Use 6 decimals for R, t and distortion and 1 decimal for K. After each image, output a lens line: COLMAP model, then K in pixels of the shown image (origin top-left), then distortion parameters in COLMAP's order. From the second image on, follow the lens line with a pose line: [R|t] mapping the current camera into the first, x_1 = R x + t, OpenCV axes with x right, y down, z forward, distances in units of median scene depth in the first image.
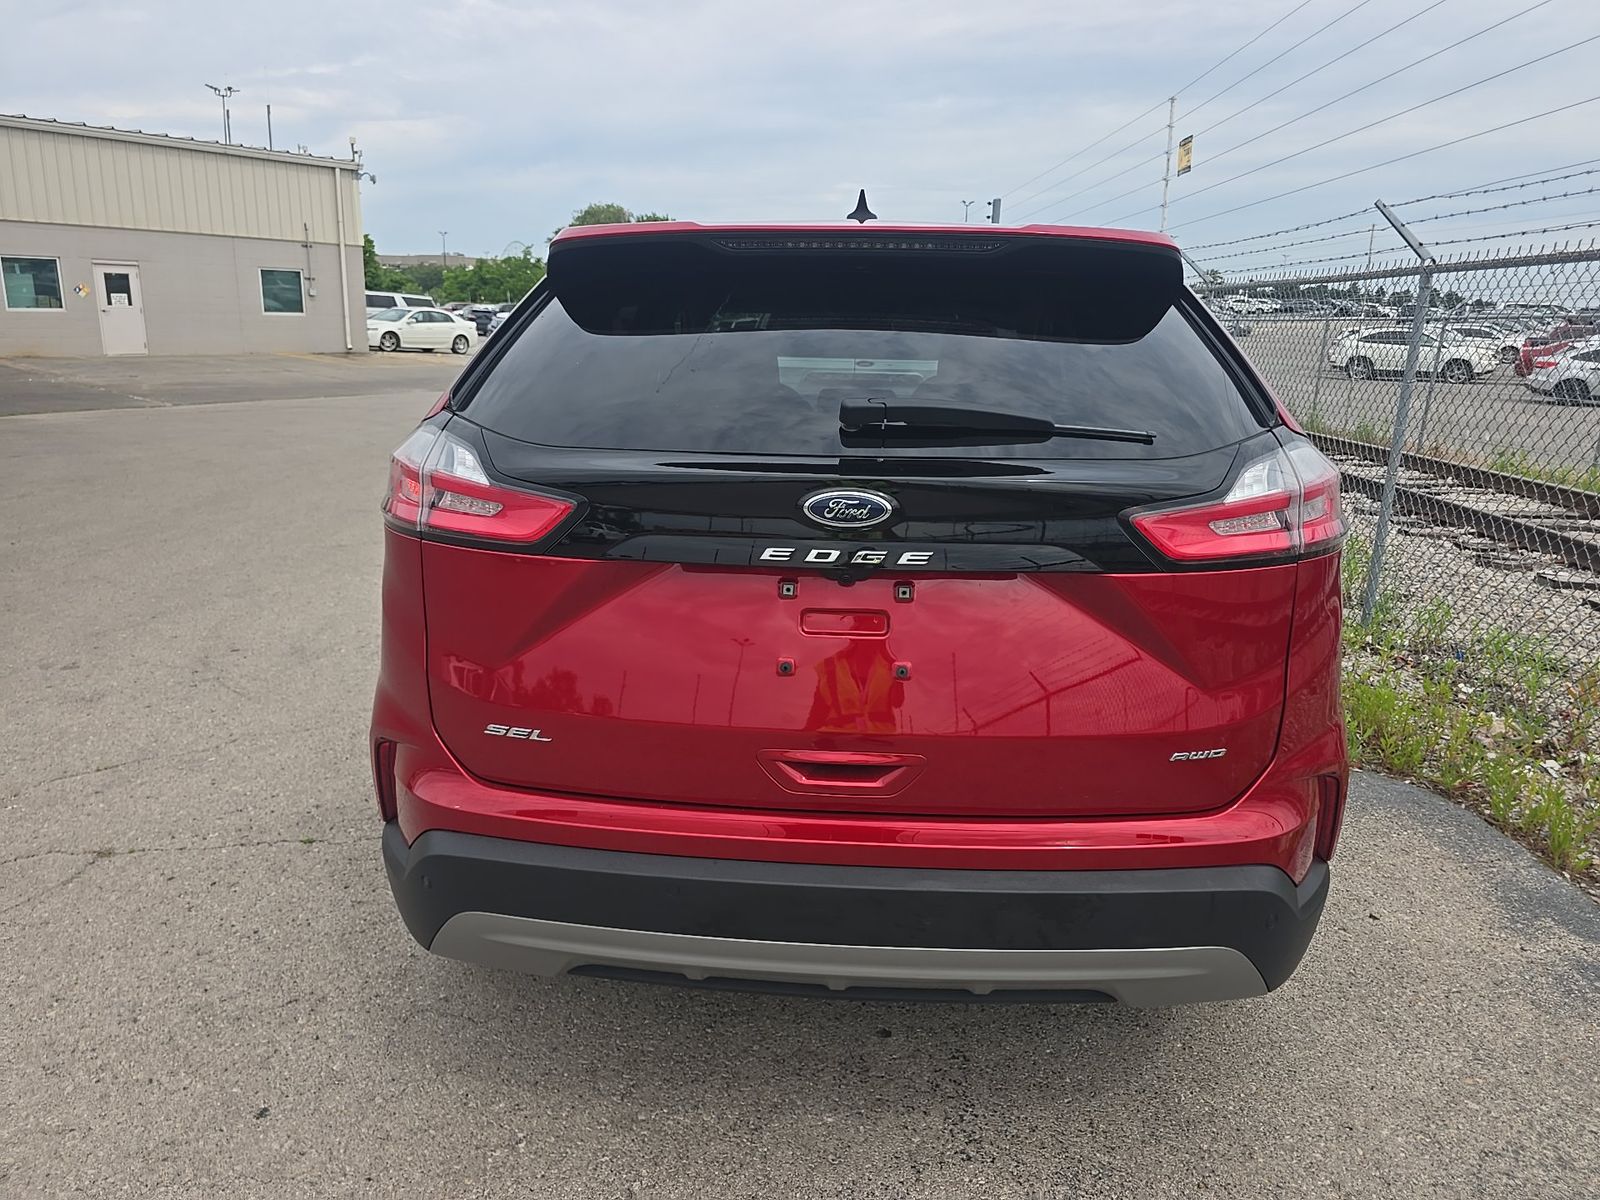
lens RADIAL K [[1084.6, 0, 800.0], [0, 1084.6, 600.0], [0, 0, 1]] dist [0.071940, -0.074431]
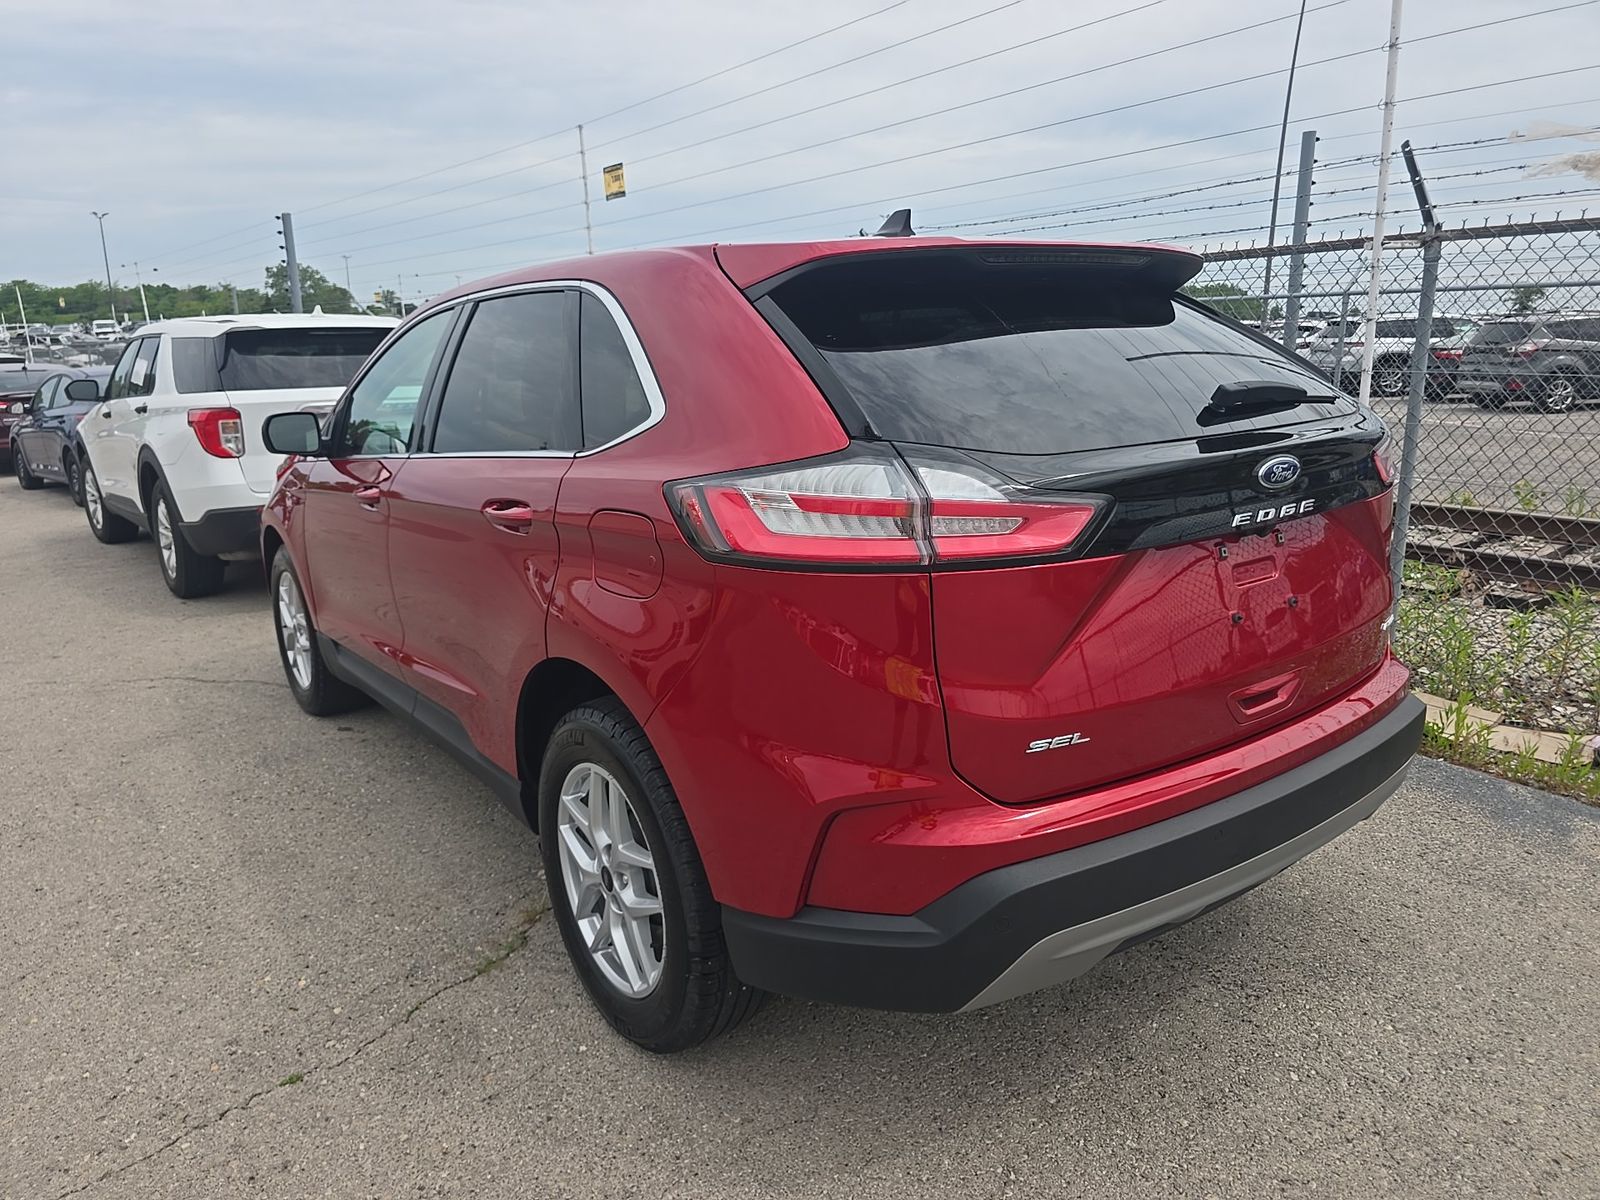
lens RADIAL K [[1084.6, 0, 800.0], [0, 1084.6, 600.0], [0, 0, 1]] dist [0.071940, -0.074431]
pose [[0.757747, -0.188078, 0.624857, -1.022833], [0.198763, 0.978586, 0.053513, -0.104101], [-0.621541, 0.083649, 0.778903, 0.358287]]
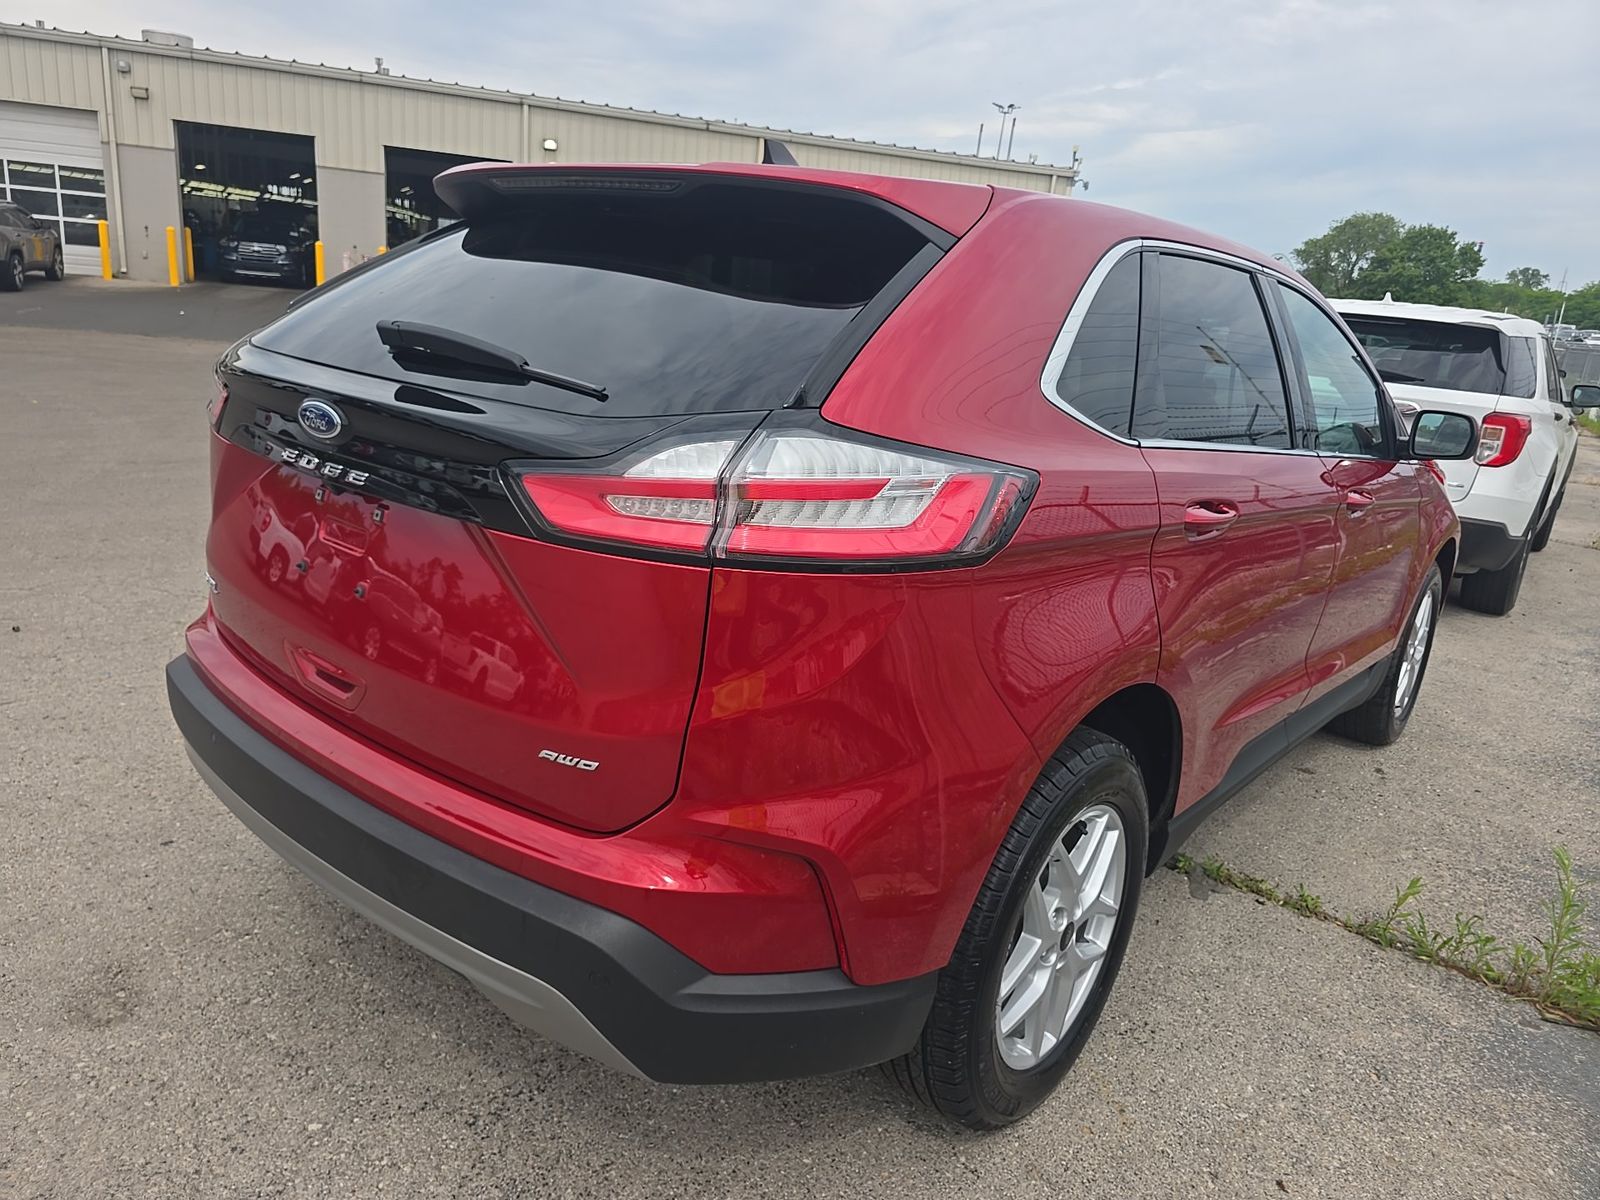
lens RADIAL K [[1084.6, 0, 800.0], [0, 1084.6, 600.0], [0, 0, 1]] dist [0.071940, -0.074431]
pose [[0.797529, 0.213410, -0.564272, 0.930680], [-0.218166, 0.974063, 0.060043, -0.071039], [0.562450, 0.075219, 0.823403, 0.368243]]
